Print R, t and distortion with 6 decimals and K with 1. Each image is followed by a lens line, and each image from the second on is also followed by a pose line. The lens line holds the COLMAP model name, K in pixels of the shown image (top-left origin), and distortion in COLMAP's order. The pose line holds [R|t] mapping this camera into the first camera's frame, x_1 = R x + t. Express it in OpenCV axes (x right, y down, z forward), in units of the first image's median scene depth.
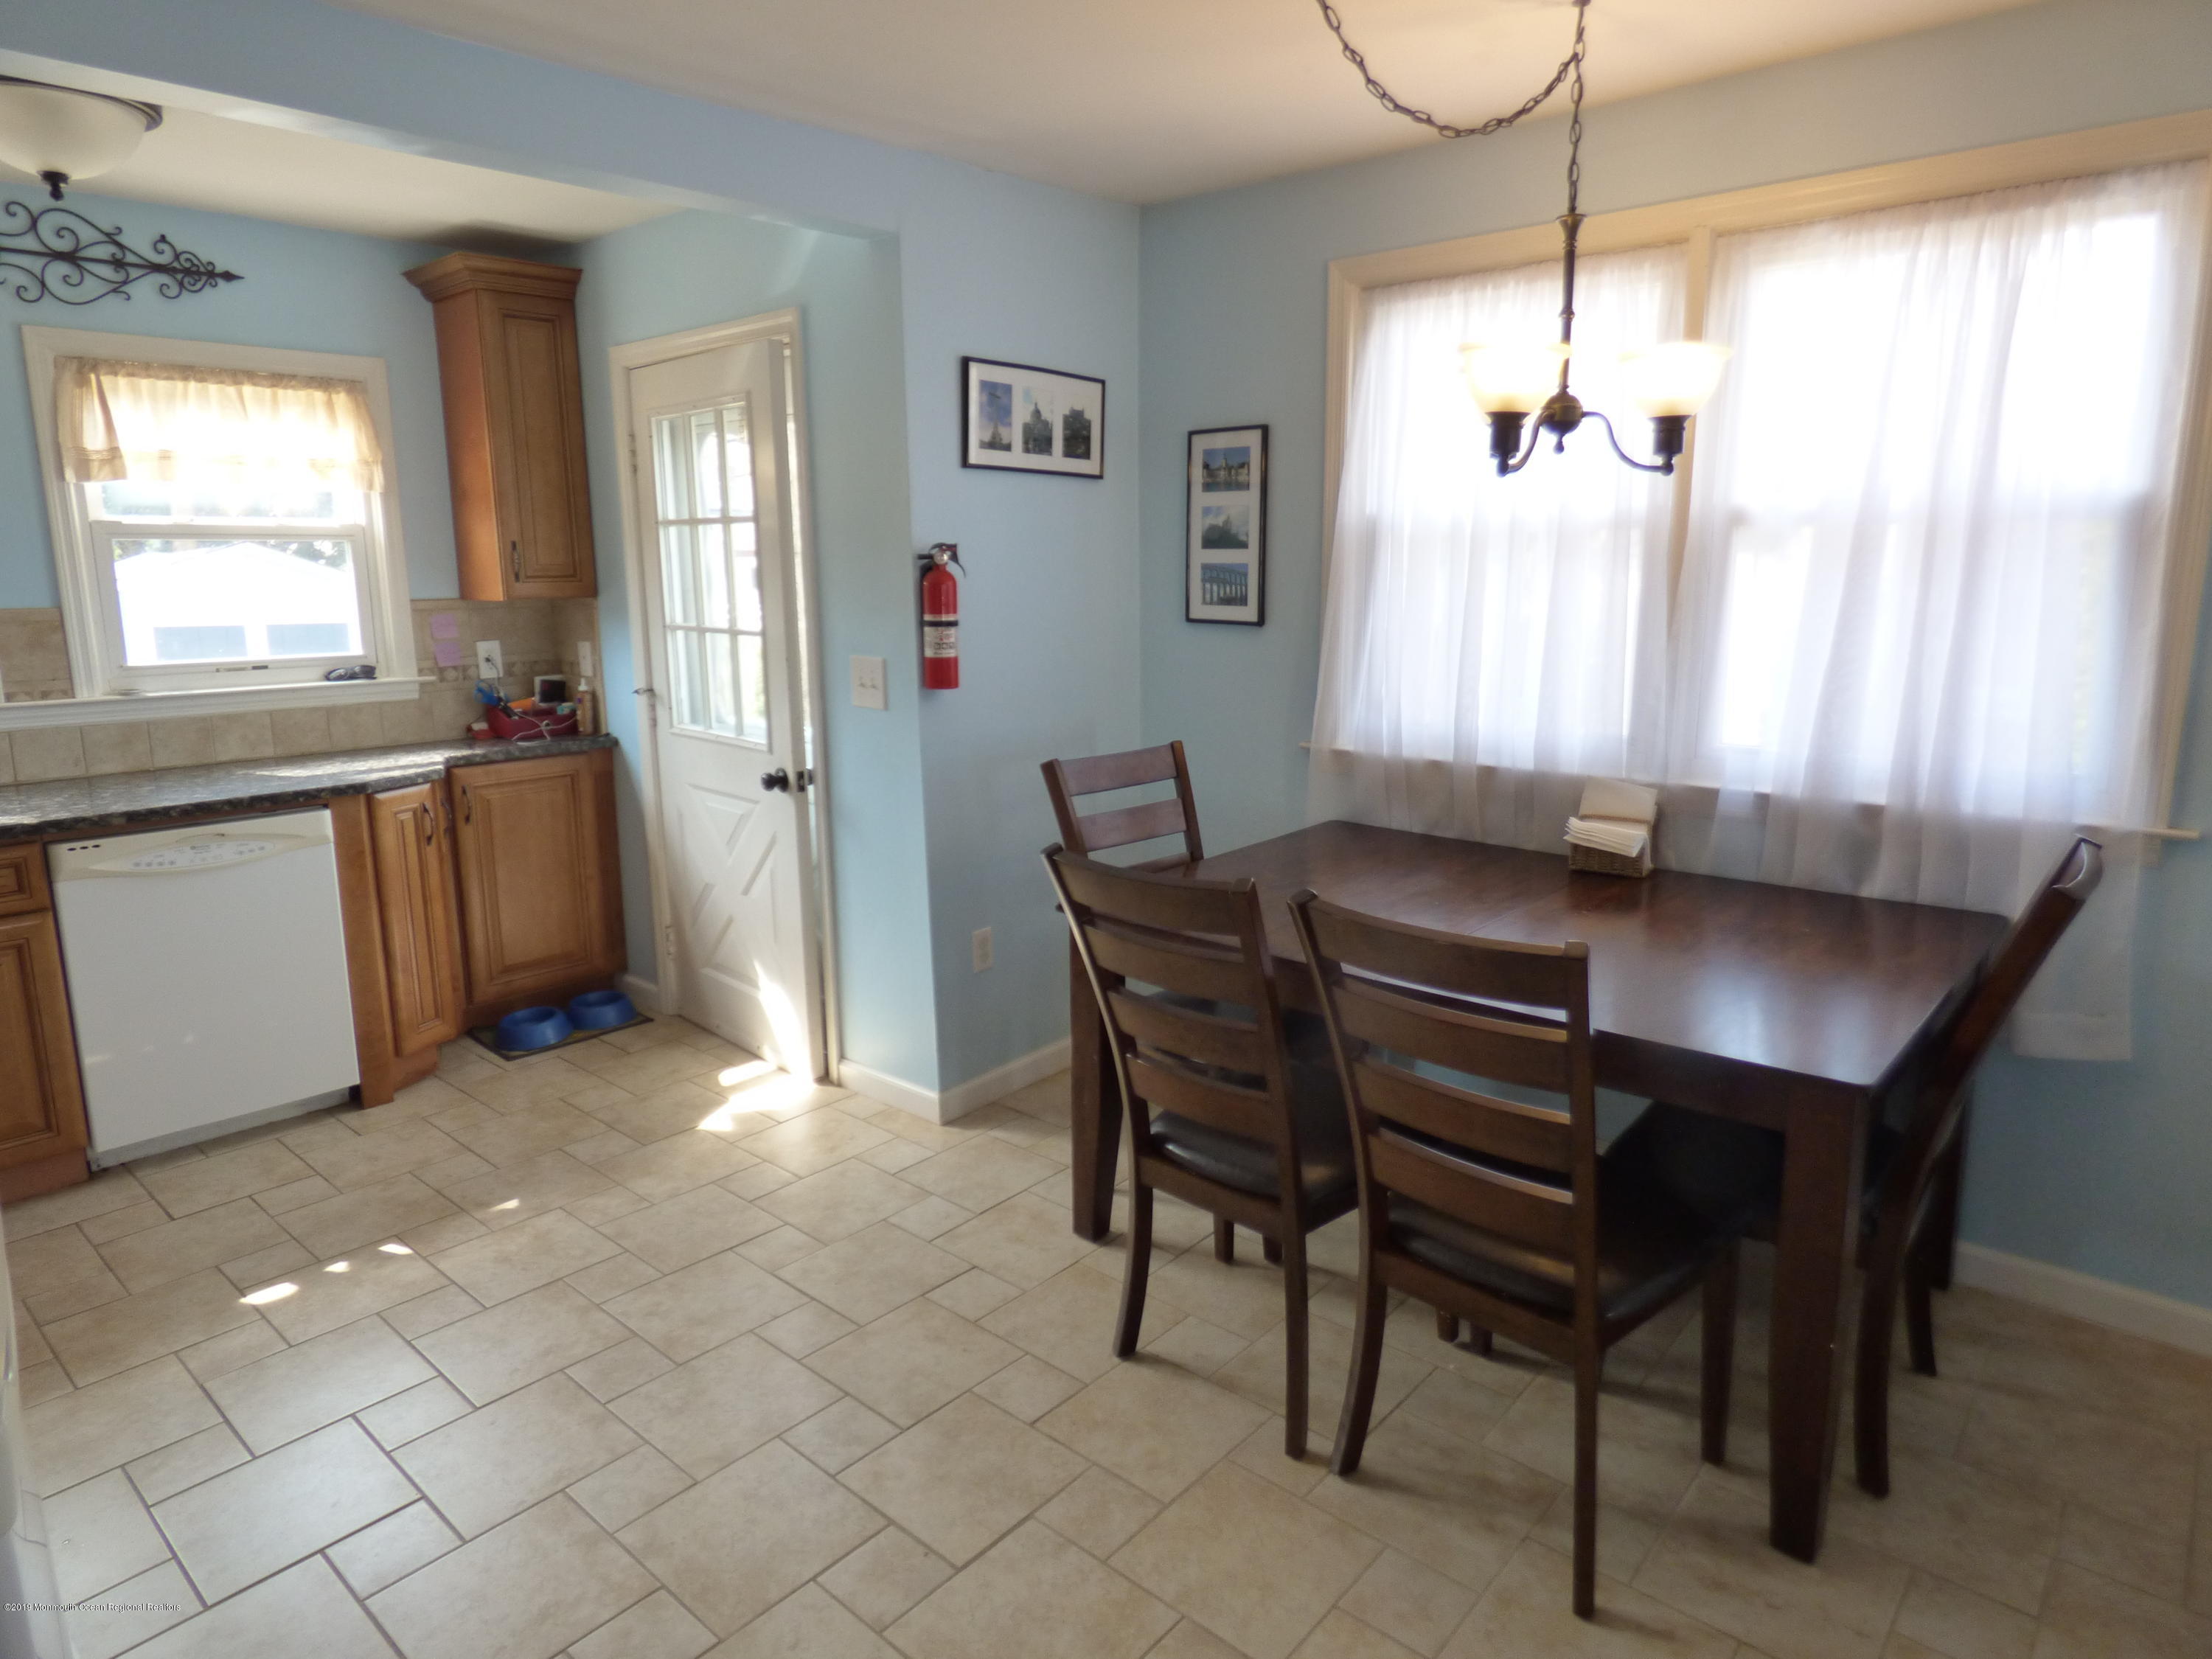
lens RADIAL K [[1328.4, 0, 1105.4], [0, 1328.4, 830.7], [0, 0, 1]] dist [-0.006697, -0.007850]
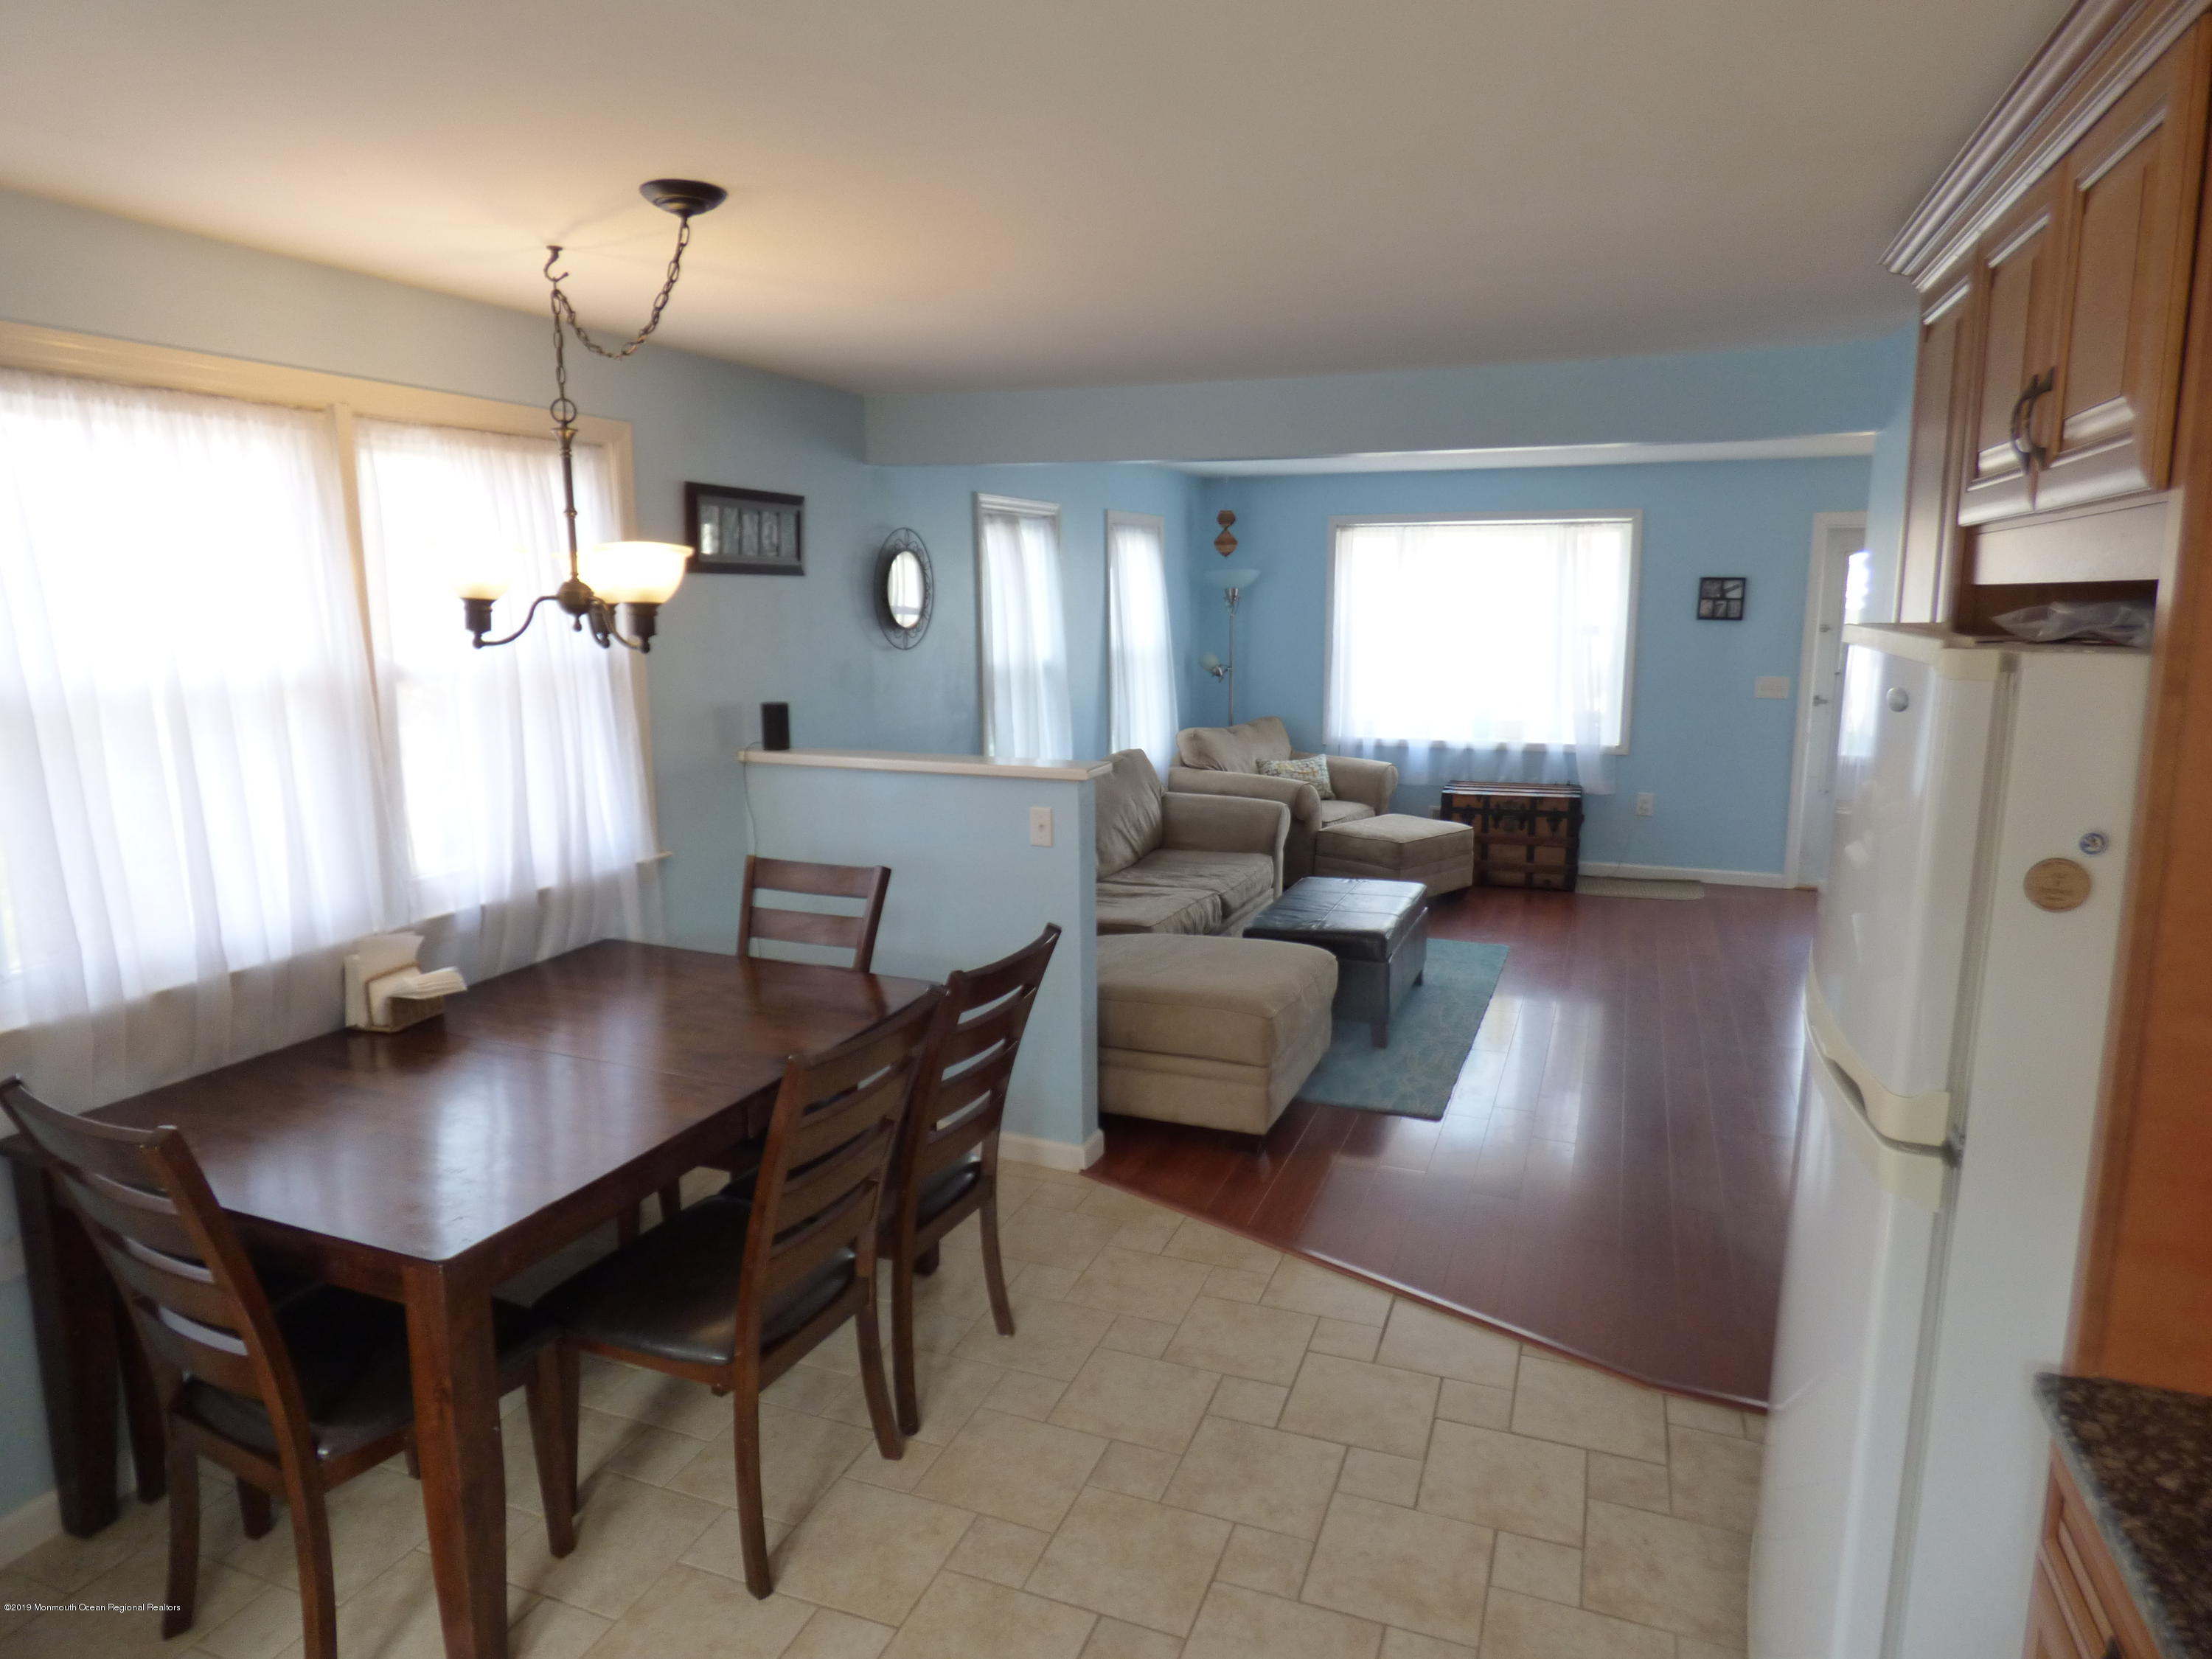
lens RADIAL K [[1328.4, 0, 1111.0], [0, 1328.4, 831.9], [0, 0, 1]] dist [-0.006697, -0.007850]
pose [[-0.351145, -0.154248, 0.923528, -0.620857], [0.192077, 0.953494, 0.232285, -0.206637], [-0.916408, 0.258955, -0.305187, 0.676167]]
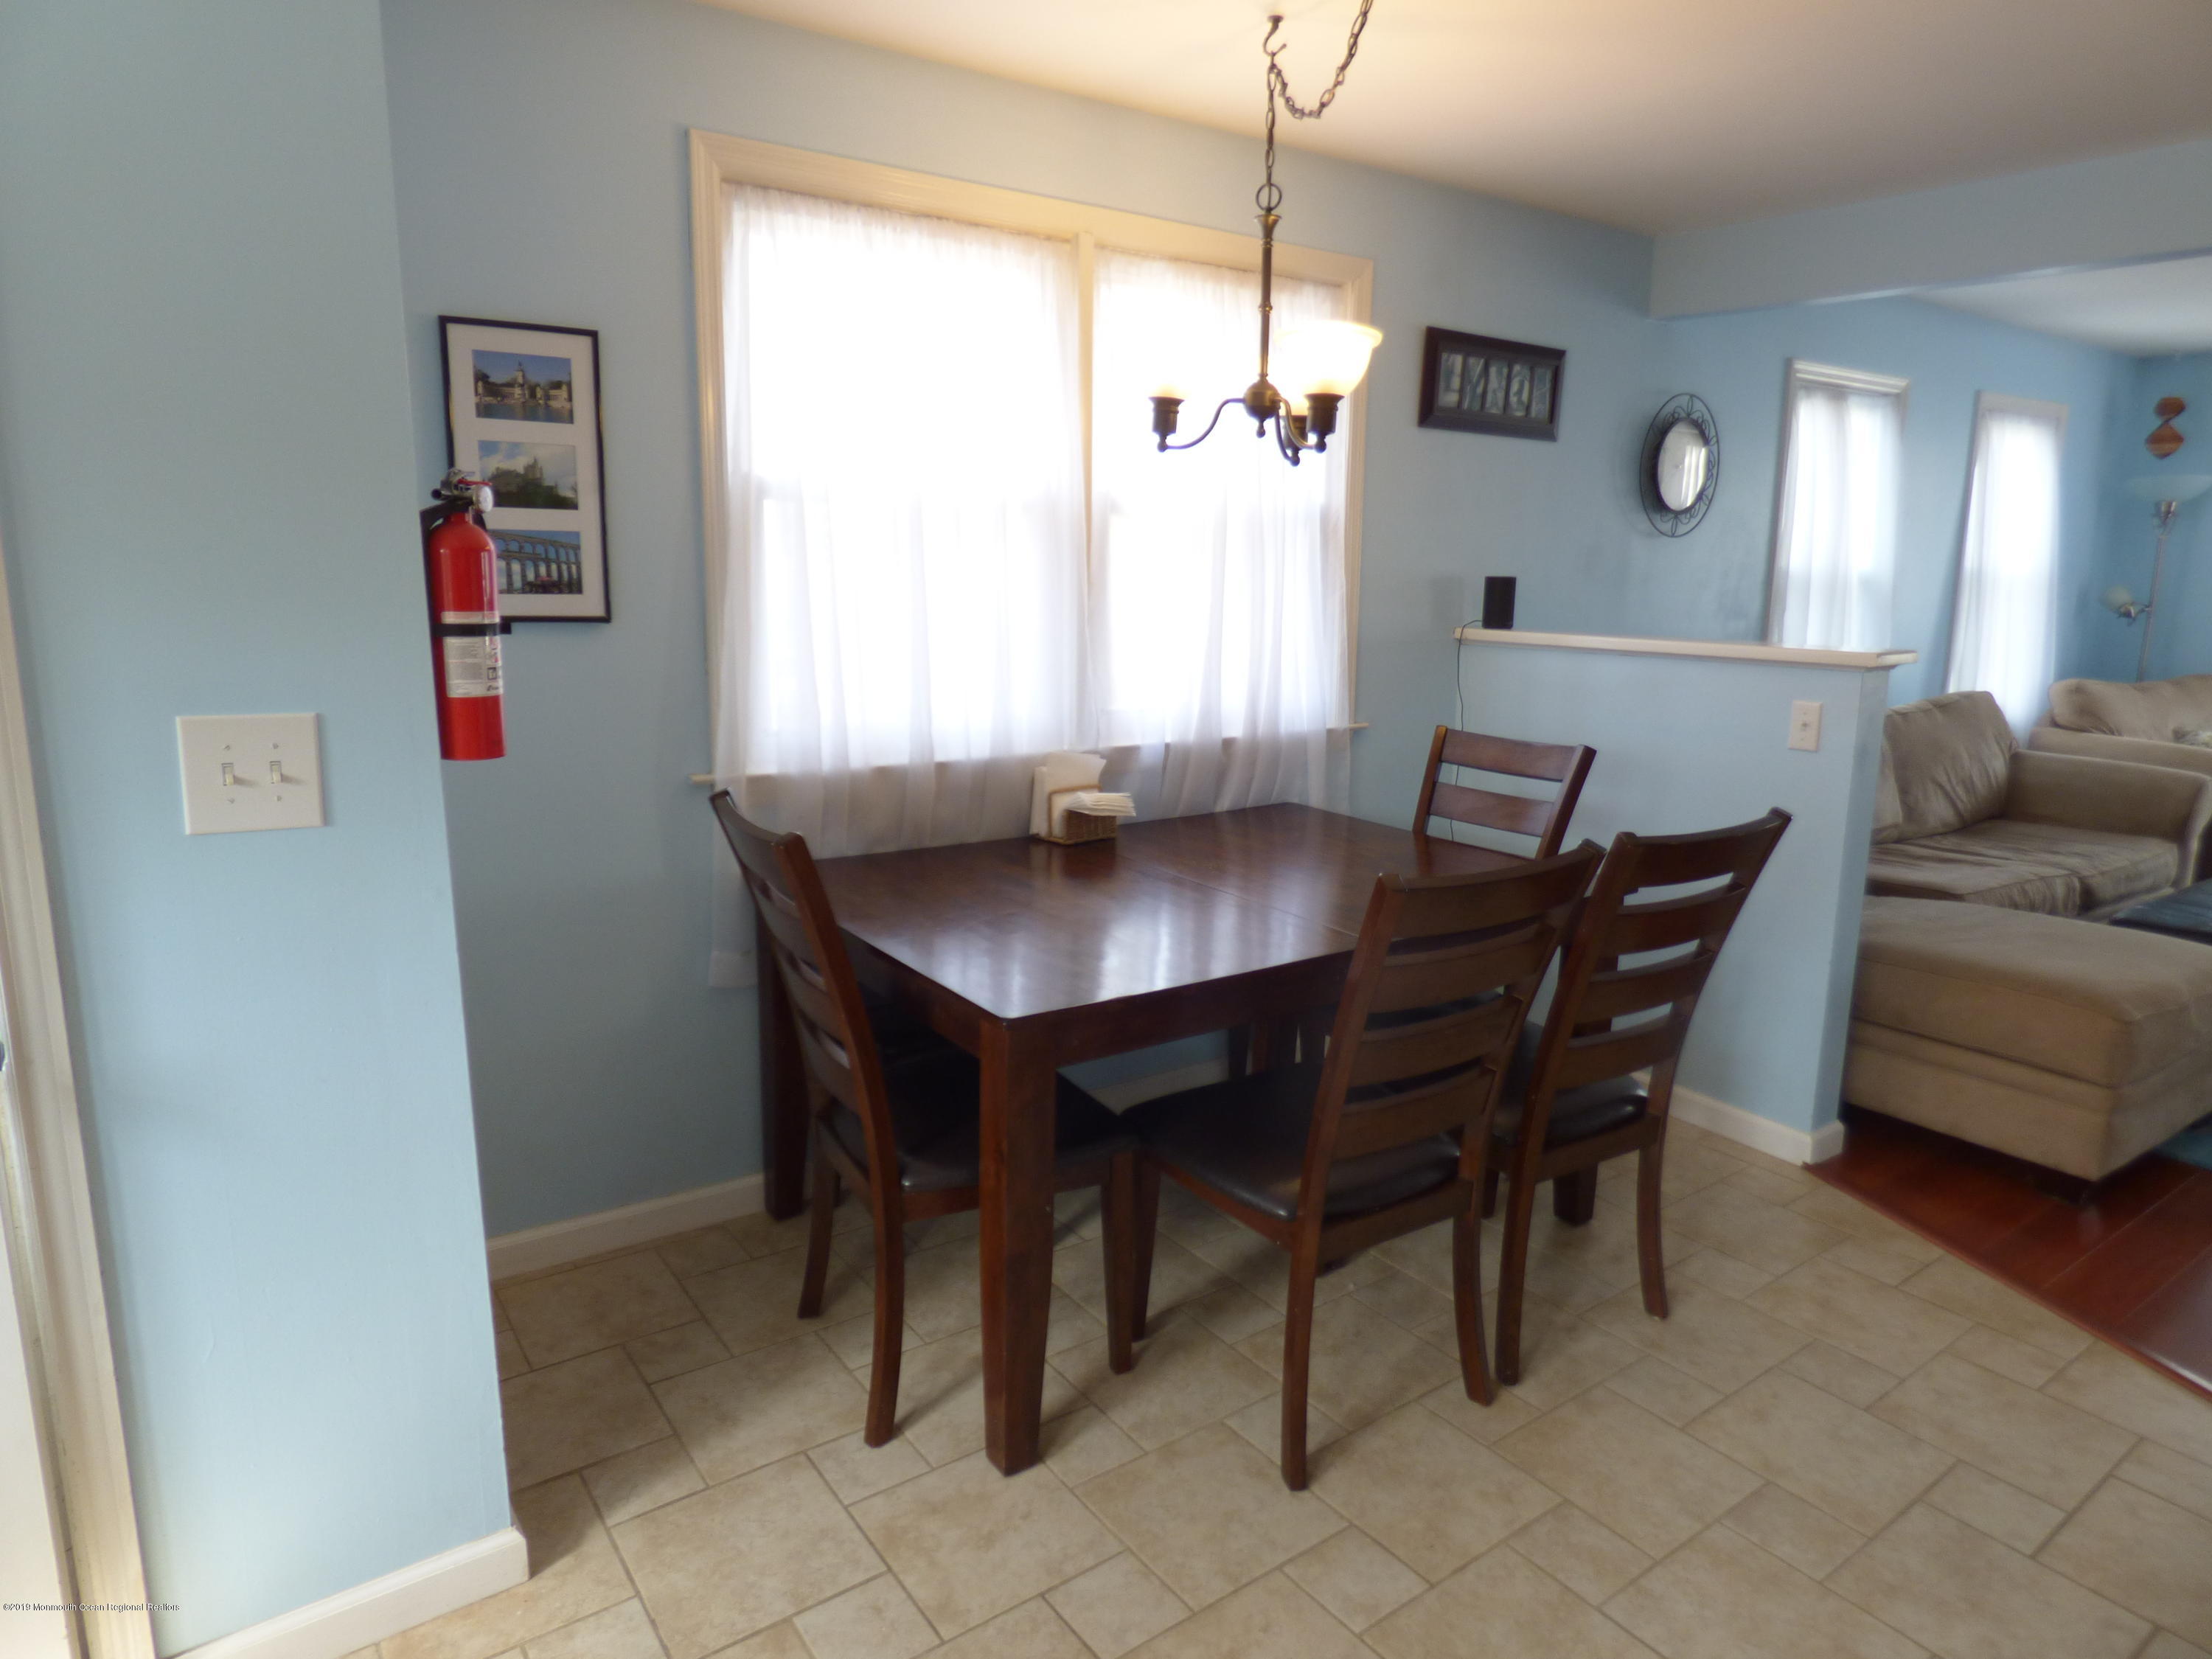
lens RADIAL K [[1328.4, 0, 1104.7], [0, 1328.4, 831.0], [0, 0, 1]] dist [-0.006697, -0.007850]
pose [[0.227448, -0.178698, 0.957254, -0.536695], [0.183131, 0.973328, 0.138186, -0.101529], [-0.956415, 0.143873, 0.254106, 0.620840]]
